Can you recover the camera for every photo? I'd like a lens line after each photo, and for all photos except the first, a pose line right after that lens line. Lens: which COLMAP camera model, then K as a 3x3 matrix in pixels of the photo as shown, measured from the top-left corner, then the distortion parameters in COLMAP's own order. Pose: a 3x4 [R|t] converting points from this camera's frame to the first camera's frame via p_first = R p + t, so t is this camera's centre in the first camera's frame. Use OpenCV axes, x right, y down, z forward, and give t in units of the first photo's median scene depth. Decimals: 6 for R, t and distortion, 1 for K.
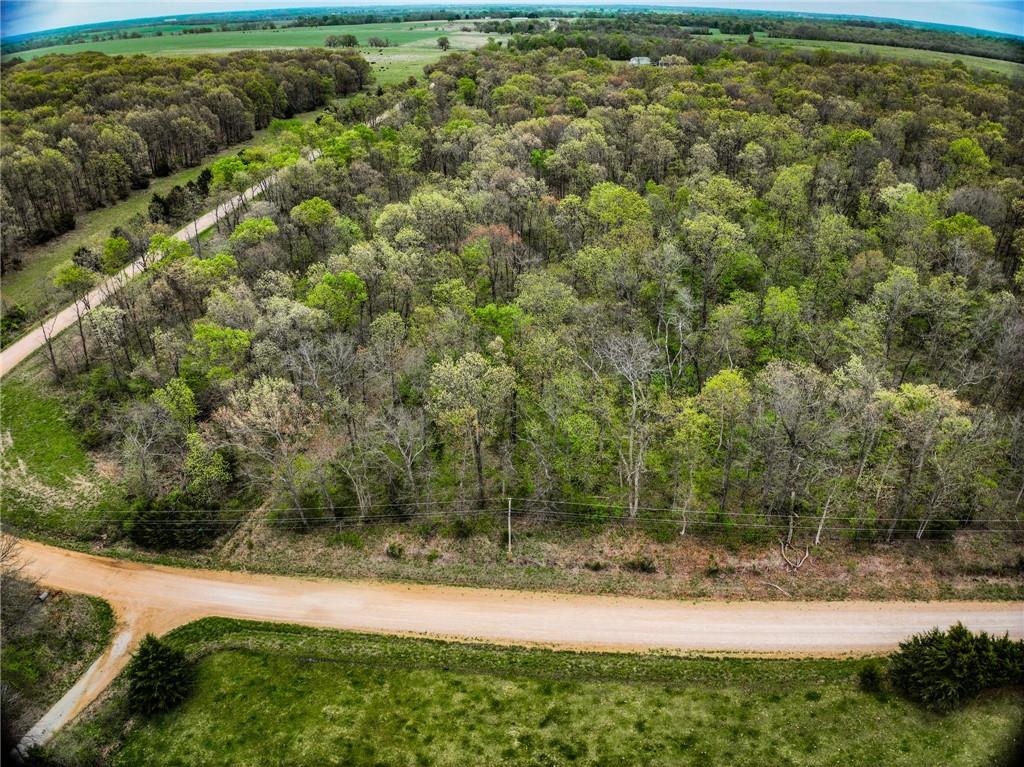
lens RADIAL K [[719.7, 0, 512.0], [0, 719.7, 383.5], [0, 0, 1]] dist [-0.094972, -0.027654]
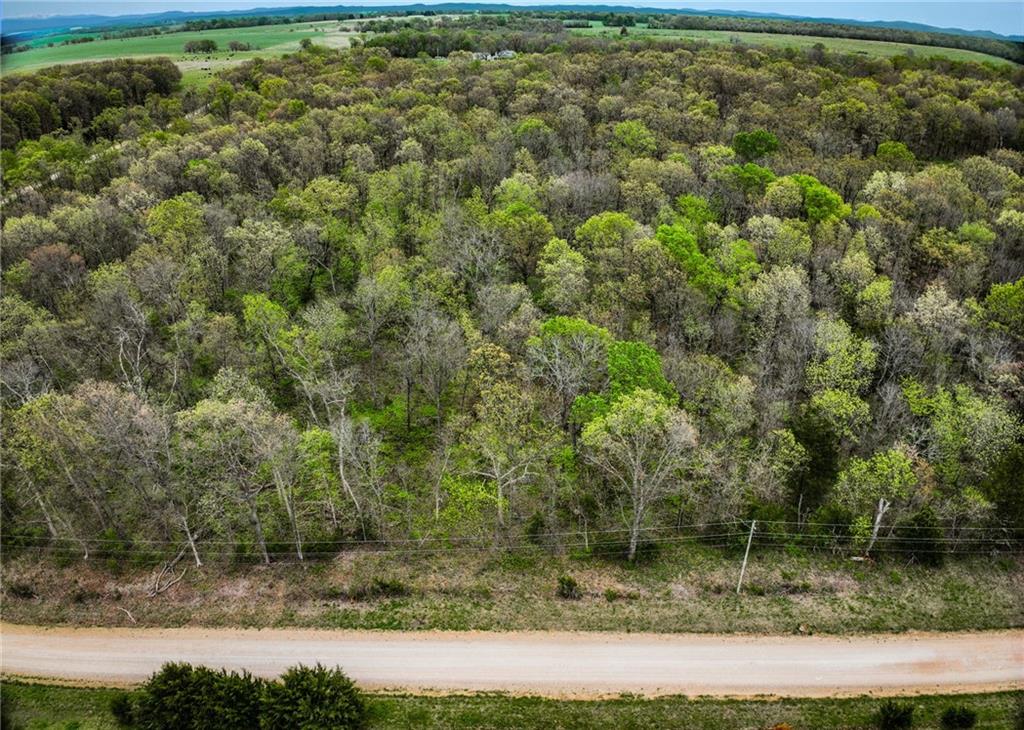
lens RADIAL K [[720.9, 0, 512.5], [0, 720.9, 382.8], [0, 0, 1]] dist [-0.097661, -0.024787]
pose [[0.995048, -0.051288, 0.085140, 0.772962], [0.051067, 0.998684, 0.004766, -0.005395], [-0.085272, -0.000395, 0.996358, 0.006194]]
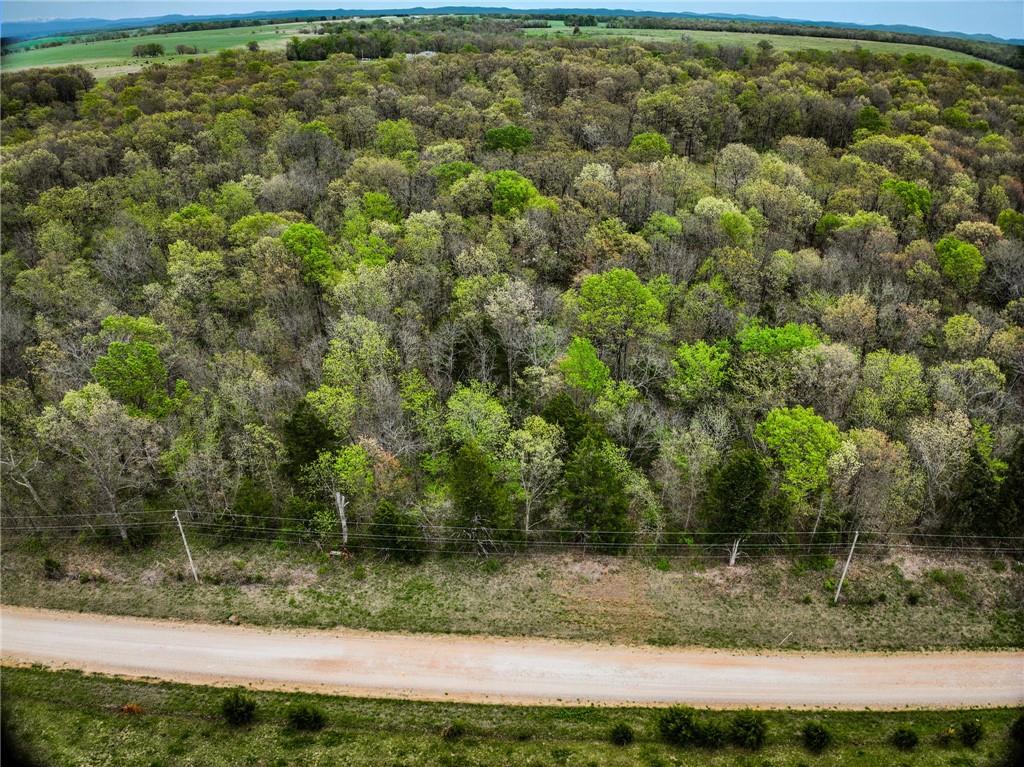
lens RADIAL K [[719.7, 0, 512.0], [0, 719.7, 383.5], [0, 0, 1]] dist [-0.094972, -0.027654]
pose [[0.994364, -0.054894, 0.090703, 1.412813], [0.054599, 0.998492, 0.005738, 0.037174], [-0.090881, -0.000753, 0.995861, -0.061713]]
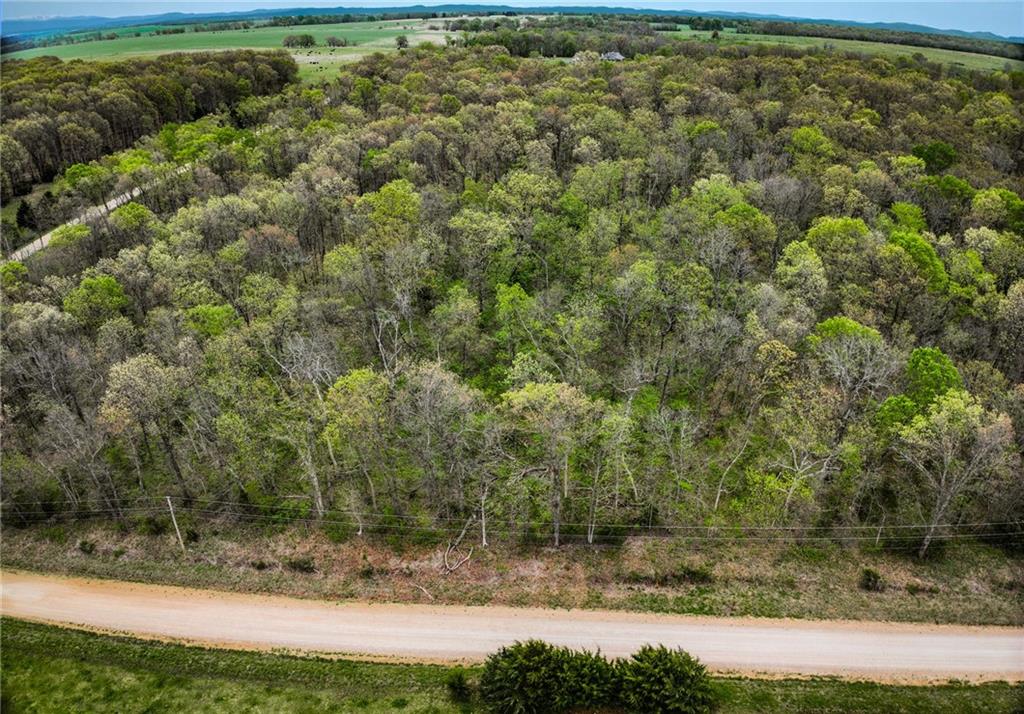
lens RADIAL K [[720.9, 0, 511.7], [0, 720.9, 382.1], [0, 0, 1]] dist [-0.101670, -0.019062]
pose [[0.999955, -0.006732, 0.006614, 0.455179], [0.006728, 0.999977, 0.000635, -0.000156], [-0.006618, -0.000591, 0.999978, 0.002672]]
